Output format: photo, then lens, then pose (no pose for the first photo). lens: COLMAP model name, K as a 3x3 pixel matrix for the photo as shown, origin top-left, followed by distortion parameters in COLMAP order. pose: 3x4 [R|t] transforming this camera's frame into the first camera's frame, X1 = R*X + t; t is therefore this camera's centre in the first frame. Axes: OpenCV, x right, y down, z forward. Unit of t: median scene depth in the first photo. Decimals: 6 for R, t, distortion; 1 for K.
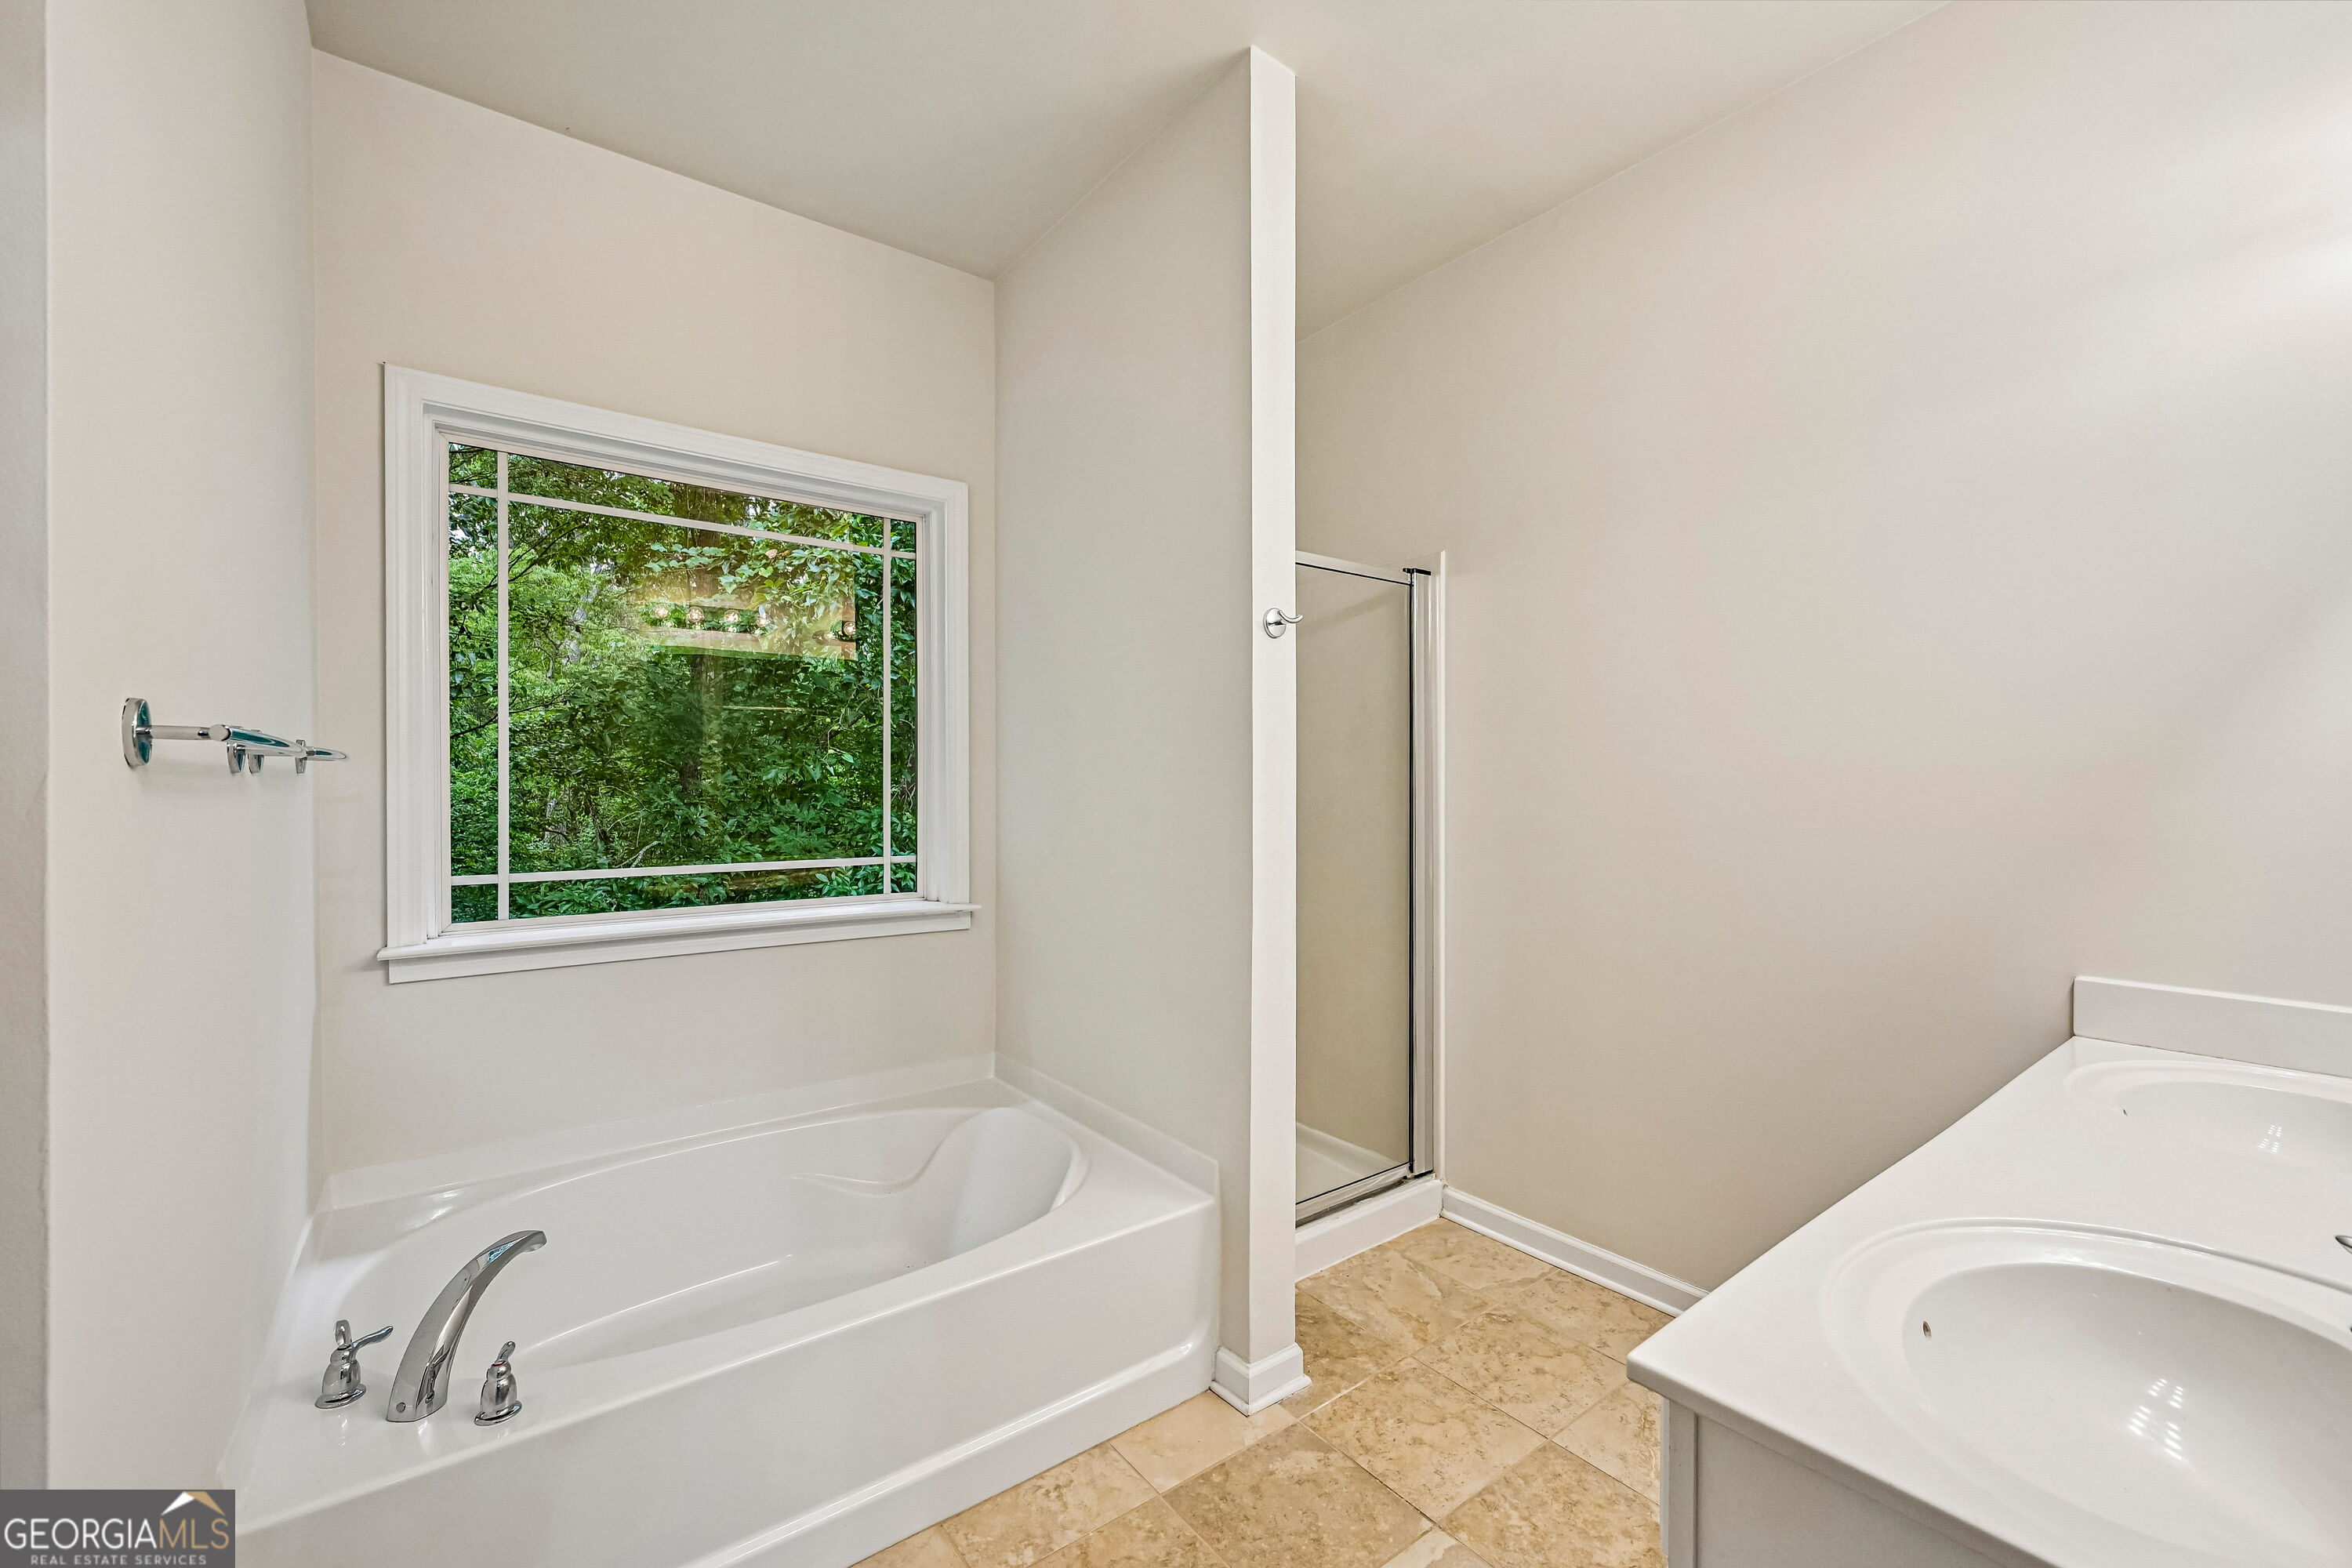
lens RADIAL K [[939.8, 0, 1176.0], [0, 939.8, 784.0], [0, 0, 1]] dist [0.000938, 0.000054]
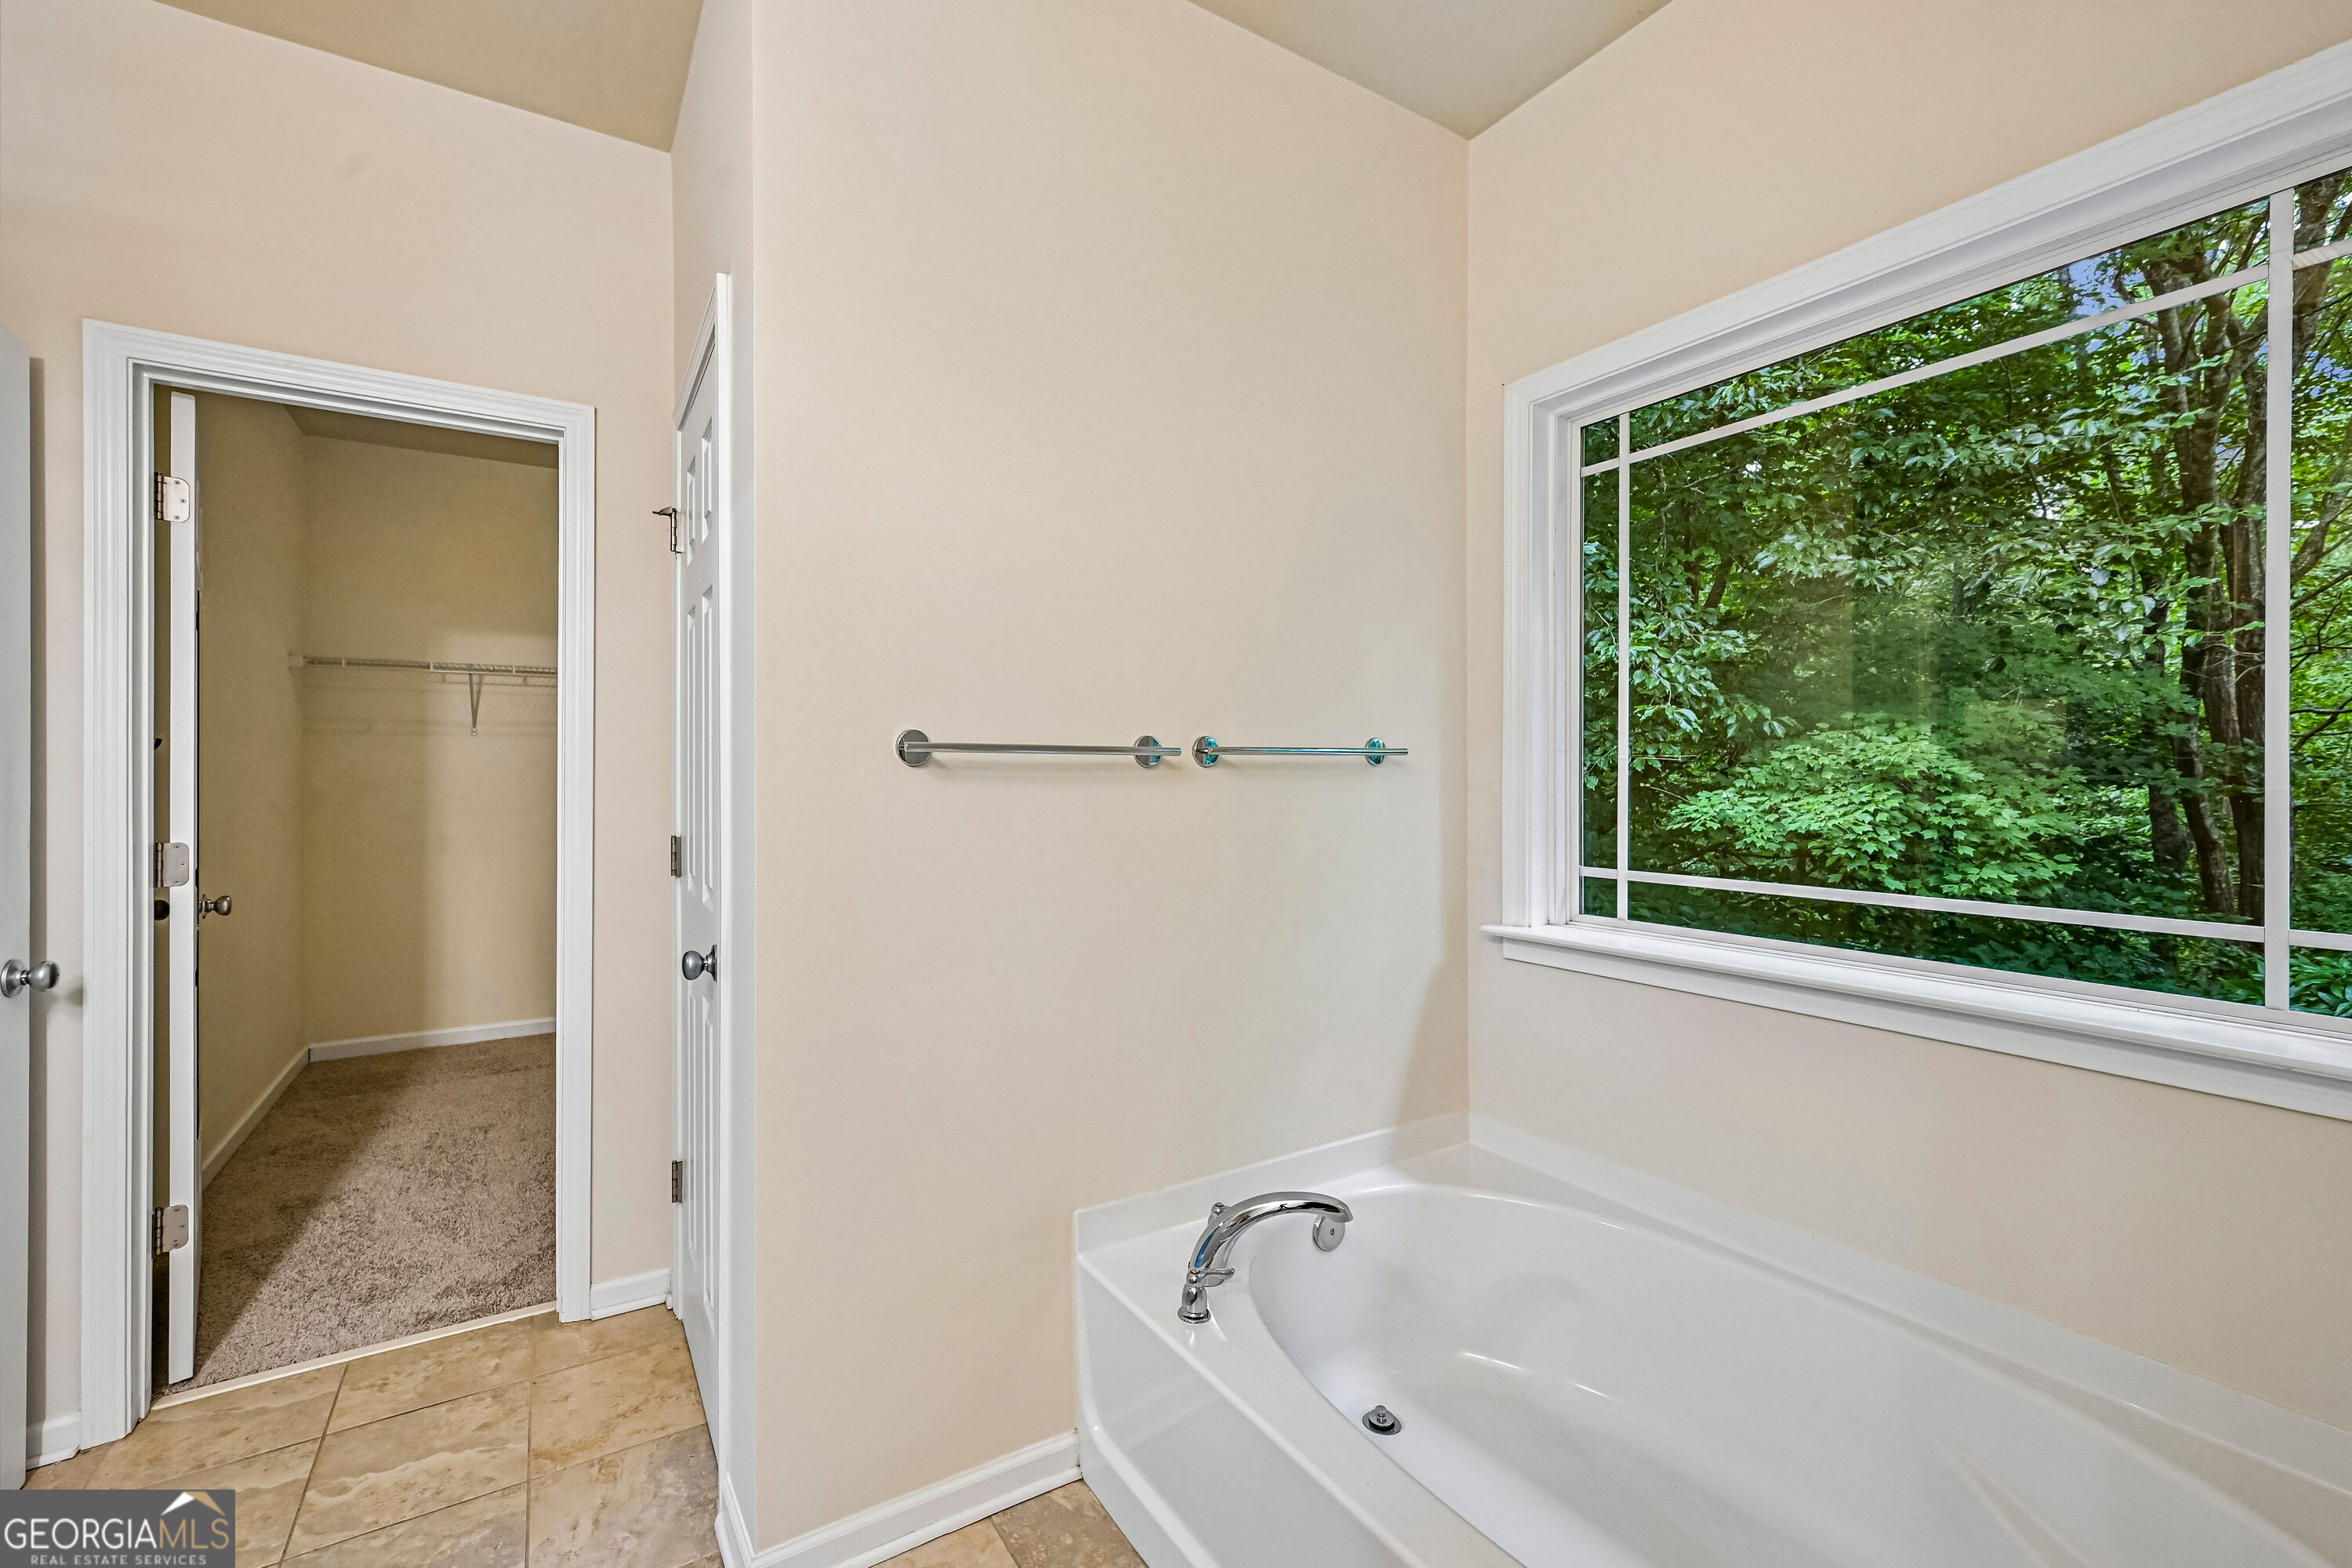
lens RADIAL K [[939.8, 0, 1176.0], [0, 939.8, 784.0], [0, 0, 1]] dist [0.000938, 0.000054]
pose [[-0.083085, 0.007887, -0.996511, 0.246553], [0.009990, 0.999925, 0.007081, -0.000435], [0.996492, -0.009367, -0.083157, 0.644274]]
